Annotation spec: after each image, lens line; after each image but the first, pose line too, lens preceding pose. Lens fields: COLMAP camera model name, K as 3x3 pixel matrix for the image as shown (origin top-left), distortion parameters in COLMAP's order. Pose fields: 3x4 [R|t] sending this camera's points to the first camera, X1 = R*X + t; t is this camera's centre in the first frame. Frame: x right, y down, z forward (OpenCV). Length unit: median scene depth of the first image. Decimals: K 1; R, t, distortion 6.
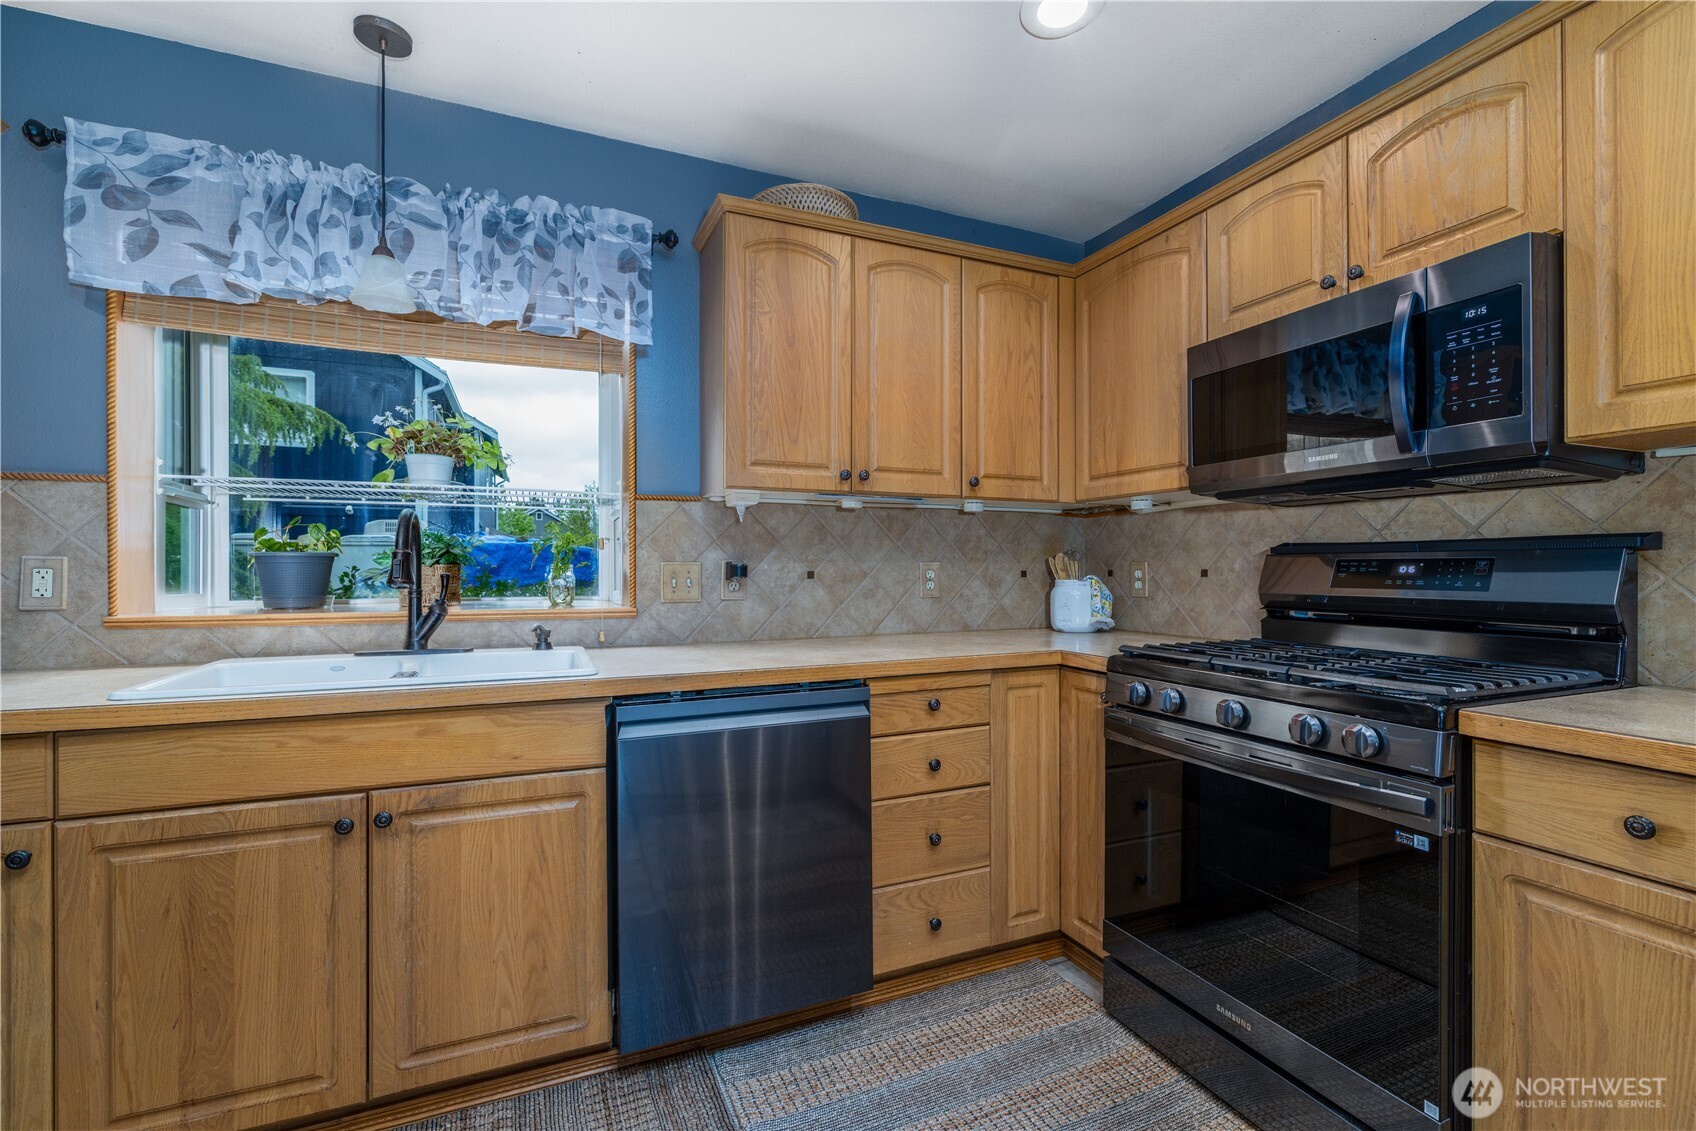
lens RADIAL K [[727.4, 0, 860.7], [0, 727.4, 573.6], [0, 0, 1]] dist [-0.002823, 0.000931]
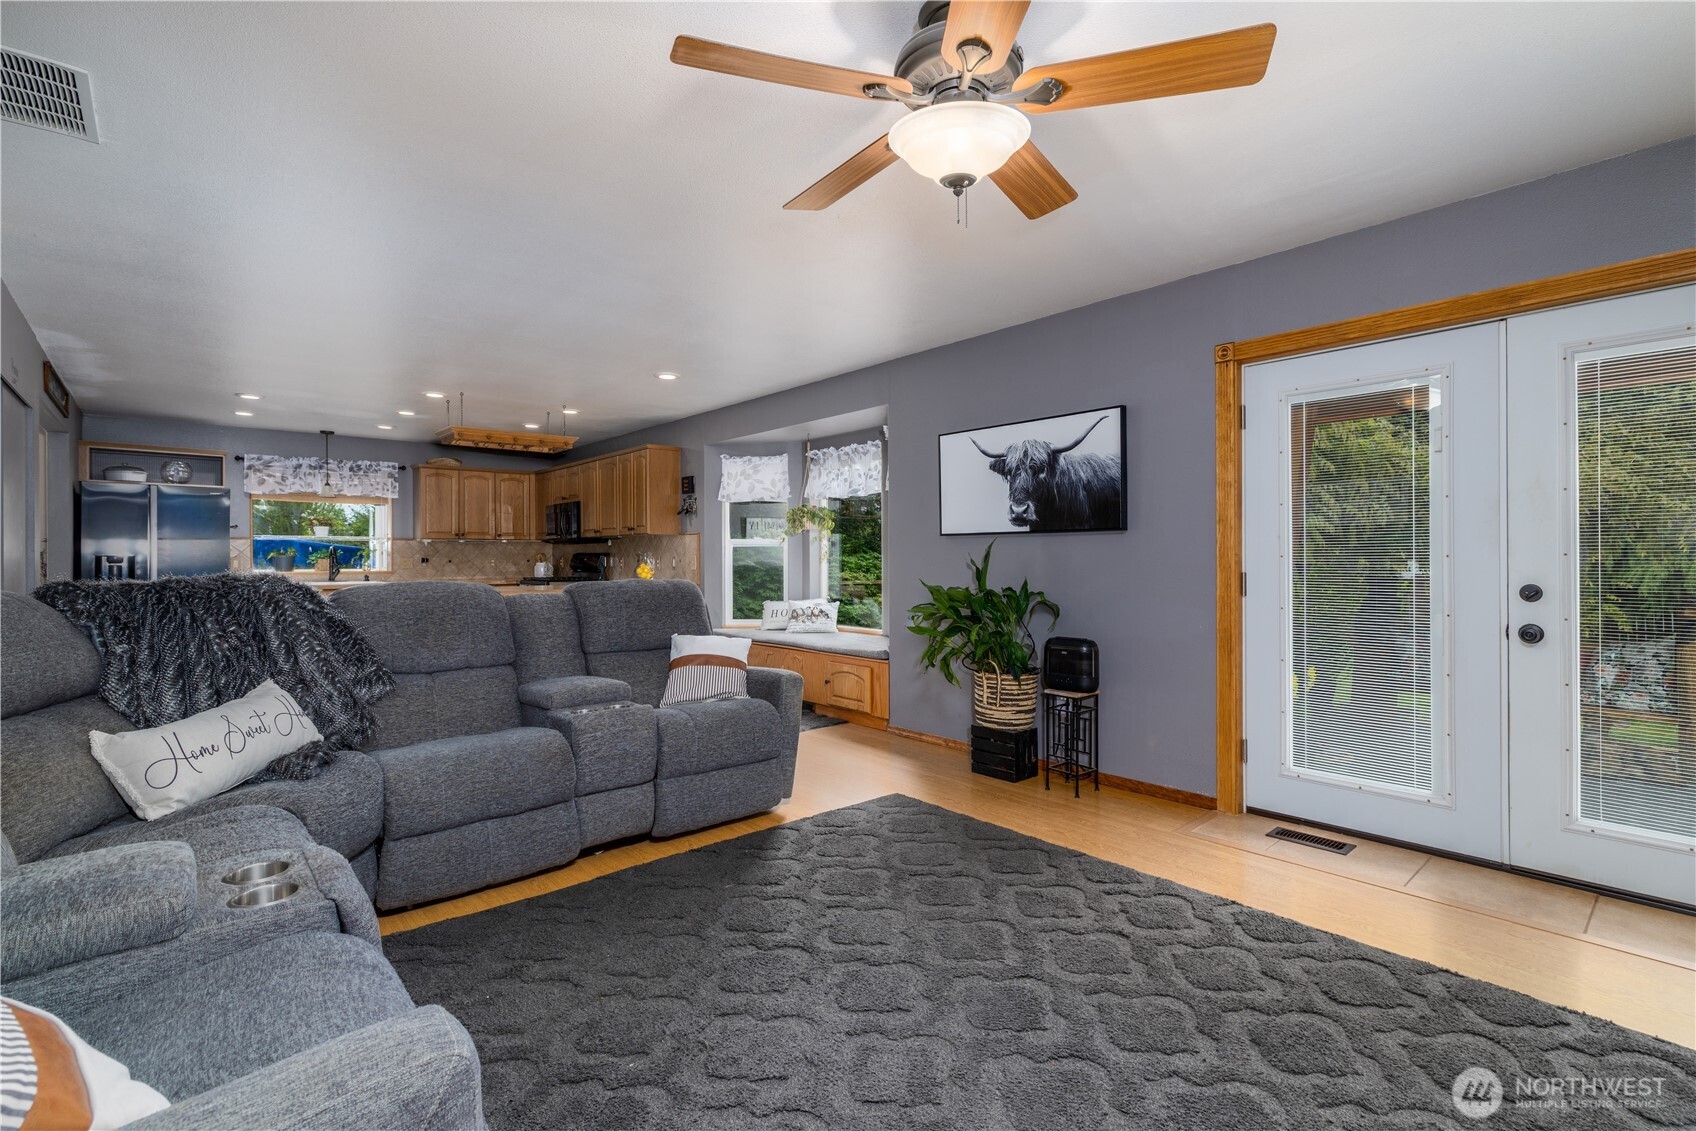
lens RADIAL K [[722.1, 0, 839.0], [0, 722.1, 562.0], [0, 0, 1]] dist [-0.009773, 0.000576]
pose [[0.946241, -0.005484, 0.323415, 0.748085], [0.004506, 0.999983, 0.003773, 0.002365], [-0.323430, -0.002113, 0.946250, -3.681006]]
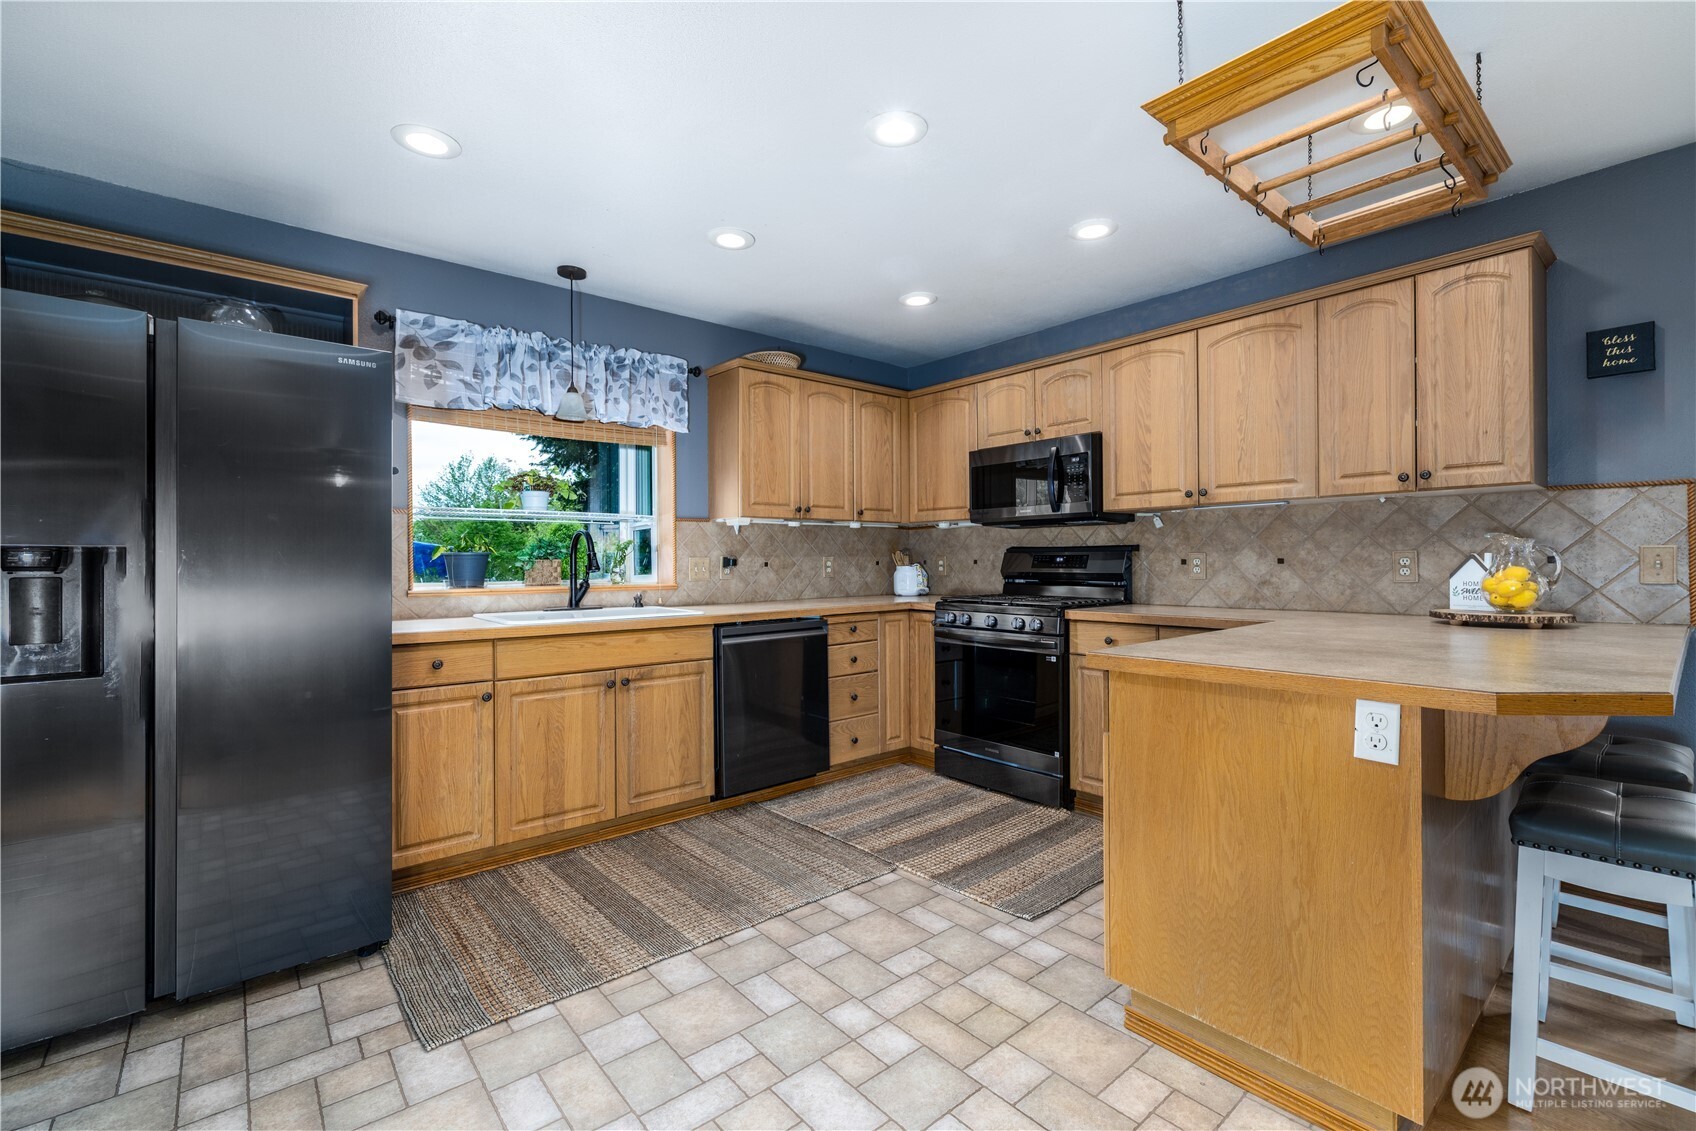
lens RADIAL K [[727.4, 0, 852.6], [0, 727.4, 574.7], [0, 0, 1]] dist [-0.002823, 0.000931]
pose [[0.956492, -0.011966, 0.291514, -0.498686], [0.008175, 0.999865, 0.014219, 0.004721], [-0.291645, -0.011218, 0.956461, -0.929139]]
